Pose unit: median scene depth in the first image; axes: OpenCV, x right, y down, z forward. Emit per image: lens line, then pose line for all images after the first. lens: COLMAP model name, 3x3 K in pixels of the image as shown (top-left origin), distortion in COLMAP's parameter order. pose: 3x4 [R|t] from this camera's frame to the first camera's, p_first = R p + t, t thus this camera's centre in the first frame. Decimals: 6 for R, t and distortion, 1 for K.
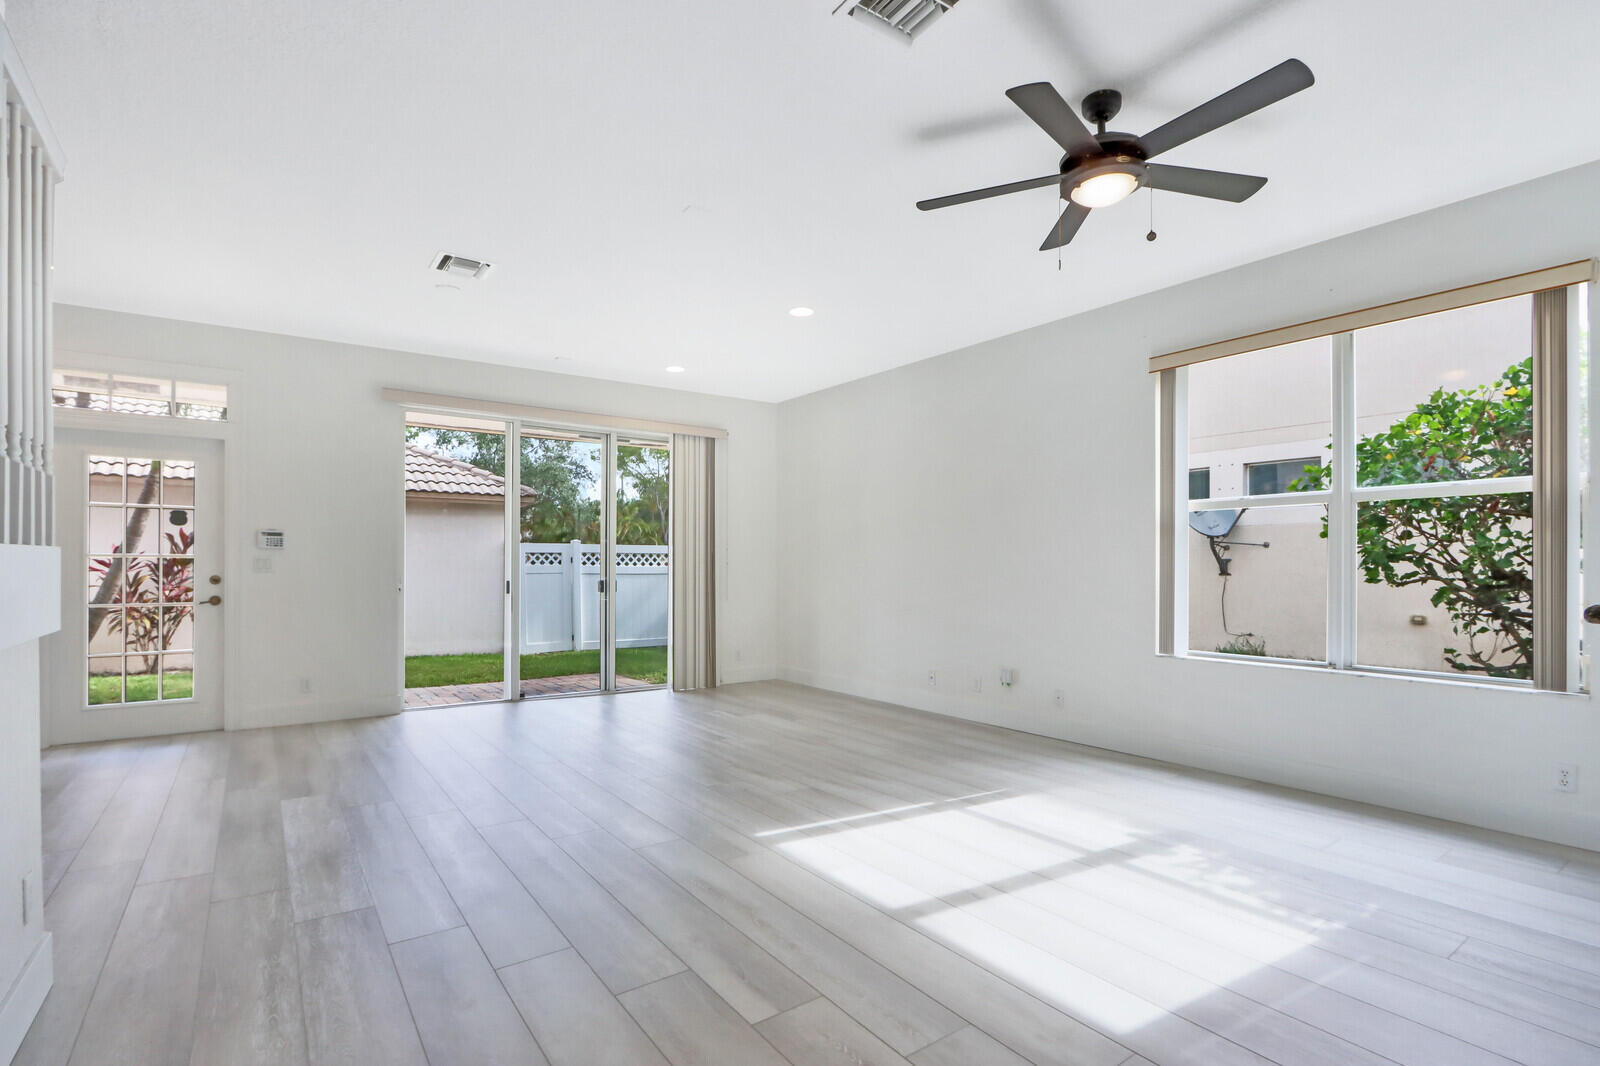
lens RADIAL K [[756.9, 0, 798.9], [0, 756.9, 540.8], [0, 0, 1]] dist [-0.013426, 0.000111]
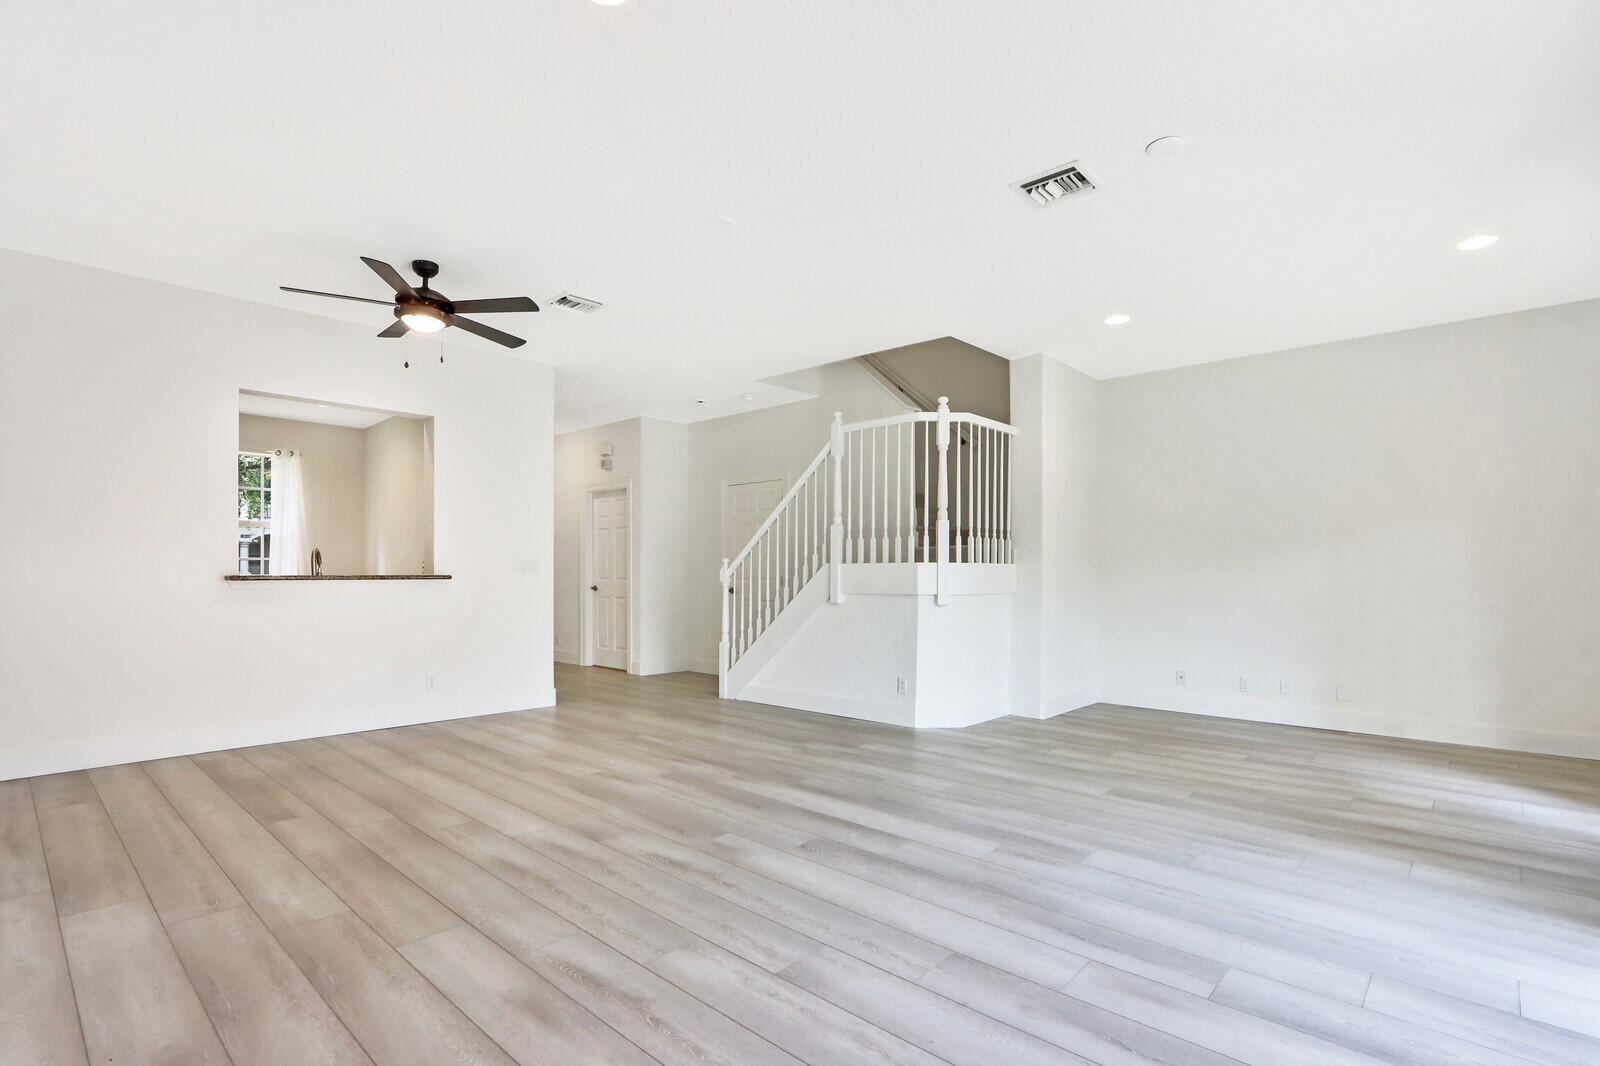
lens RADIAL K [[764.1, 0, 794.9], [0, 764.1, 570.4], [0, 0, 1]] dist [-0.021822, 0.000067]
pose [[-0.980714, -0.009129, -0.195234, -0.020551], [-0.001816, 0.999291, -0.037602, 0.053556], [0.195439, -0.036522, -0.980036, 1.400868]]
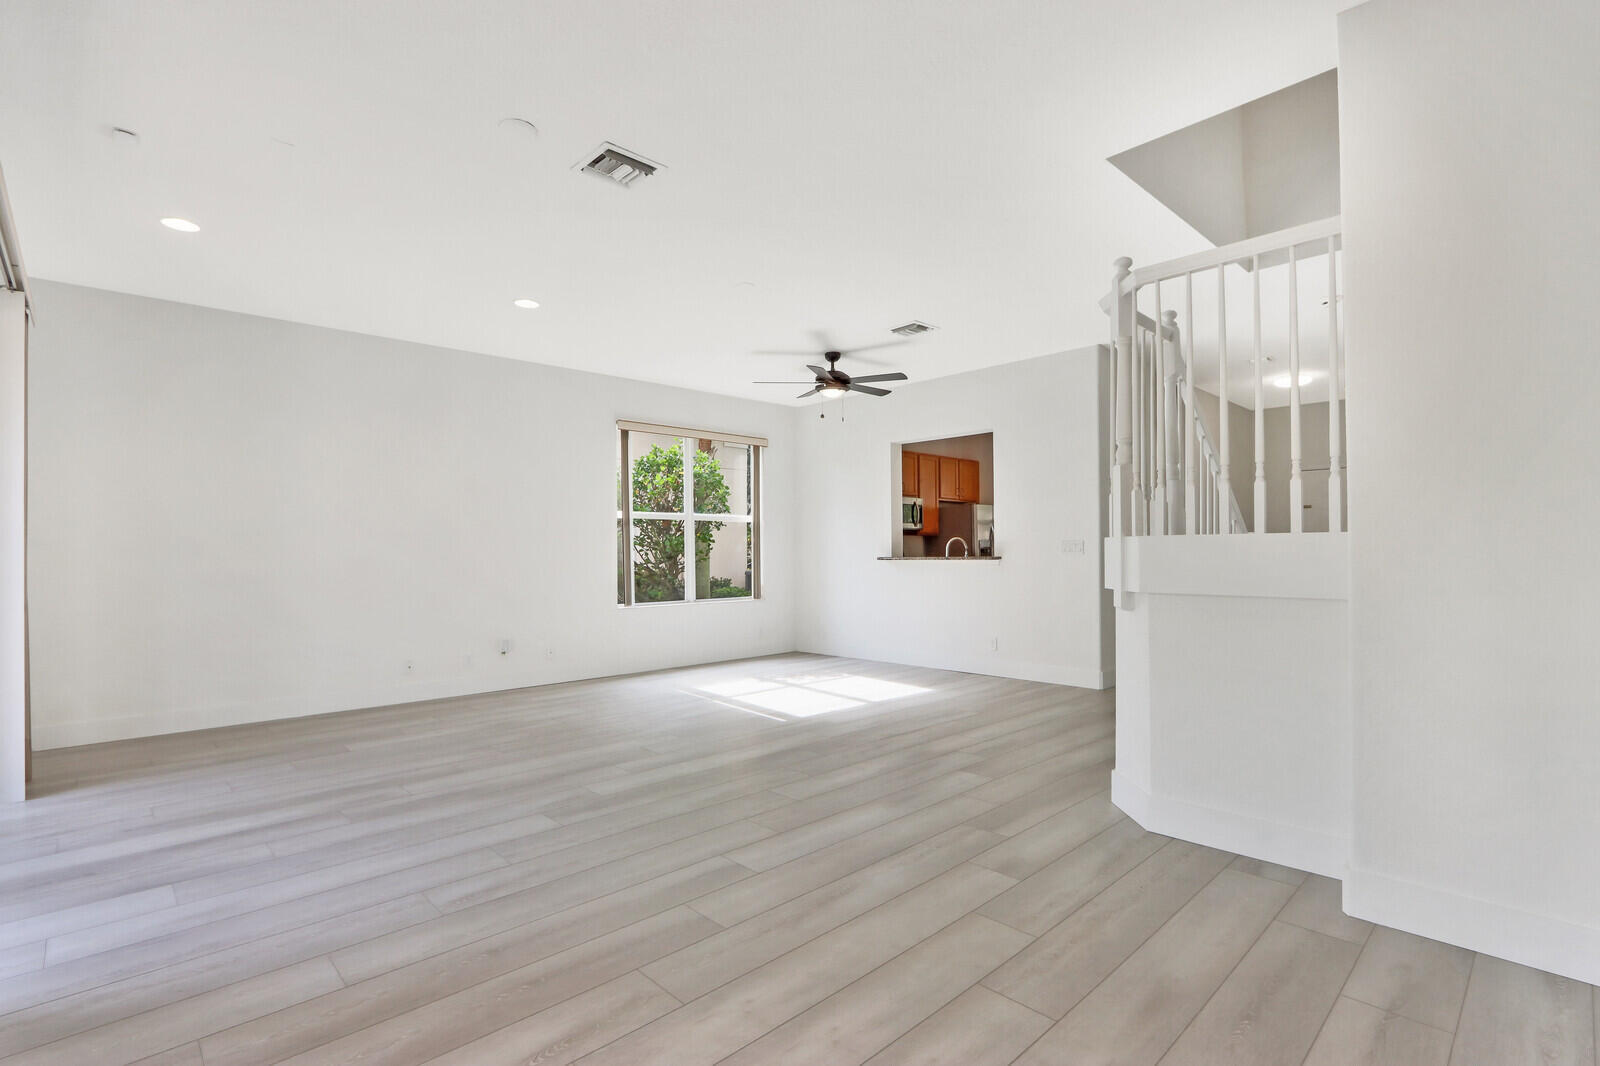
lens RADIAL K [[756.9, 0, 798.9], [0, 756.9, 540.8], [0, 0, 1]] dist [-0.013426, 0.000111]
pose [[-0.138355, 0.007268, 0.990356, -1.015126], [-0.023126, 0.999677, -0.010568, 0.018876], [-0.990113, -0.024365, -0.138143, 0.753946]]
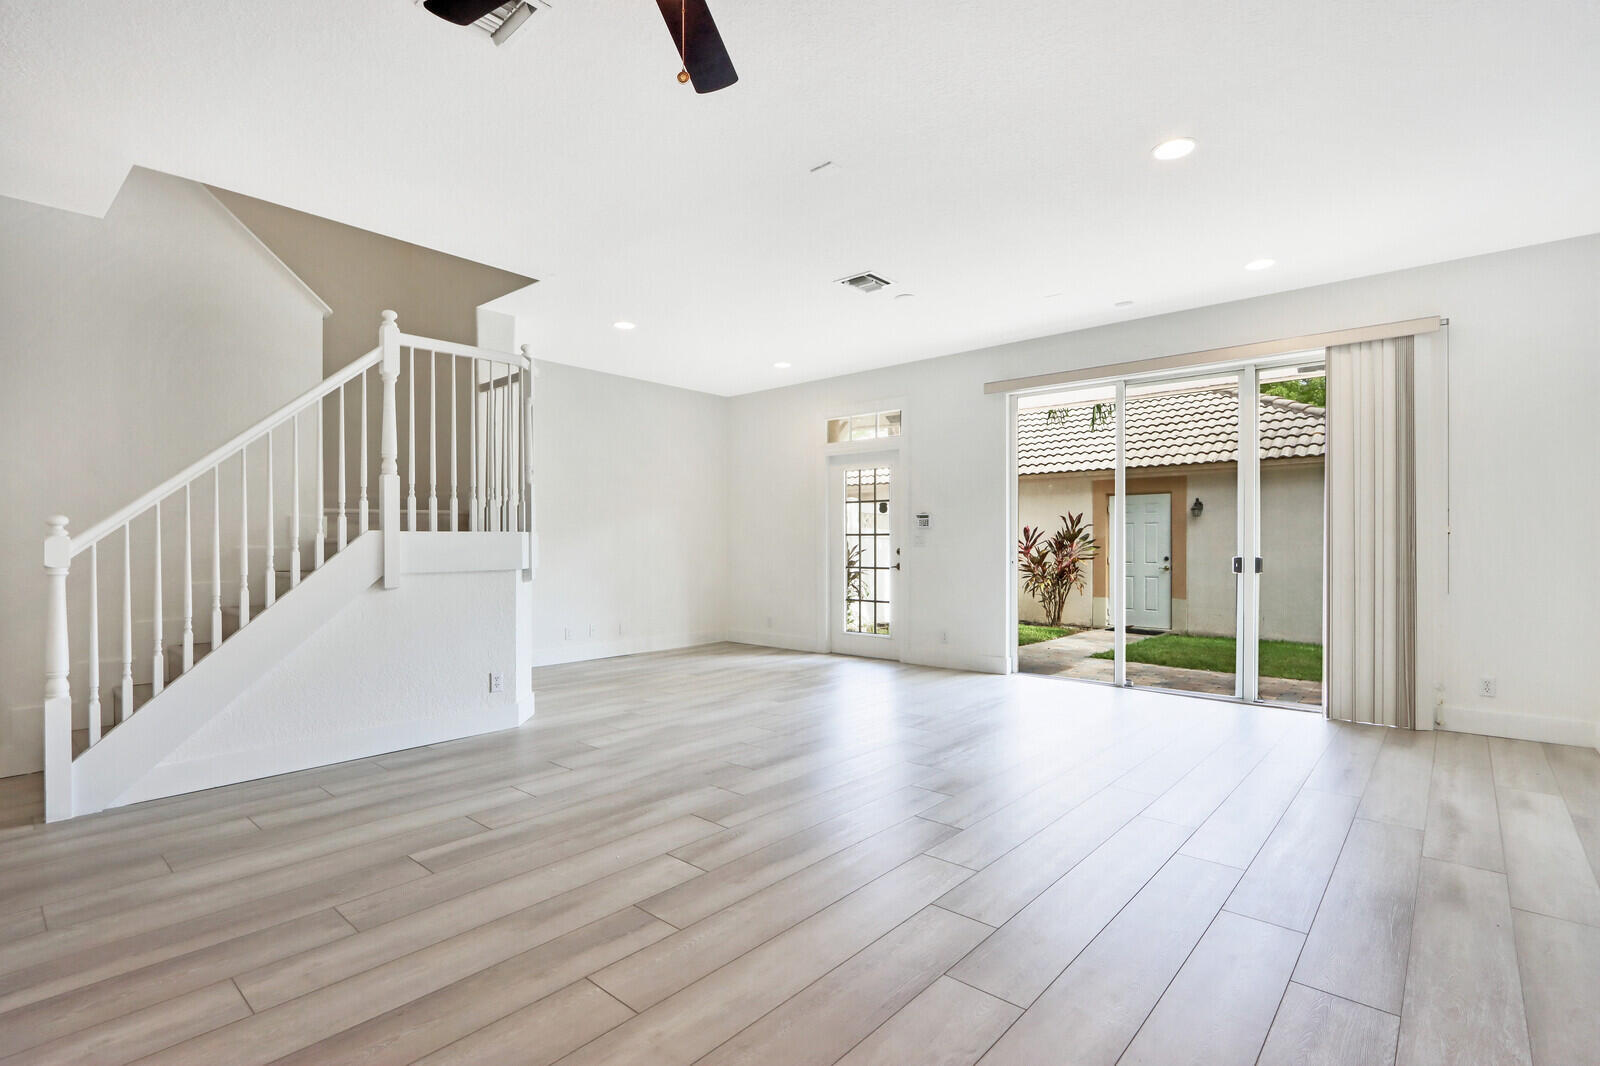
lens RADIAL K [[756.9, 0, 798.9], [0, 756.9, 540.8], [0, 0, 1]] dist [-0.013426, 0.000111]
pose [[0.213212, -0.003737, -0.976999, 0.549312], [0.034314, 0.999404, 0.003666, 0.021508], [0.976403, -0.034306, 0.213214, 0.526149]]
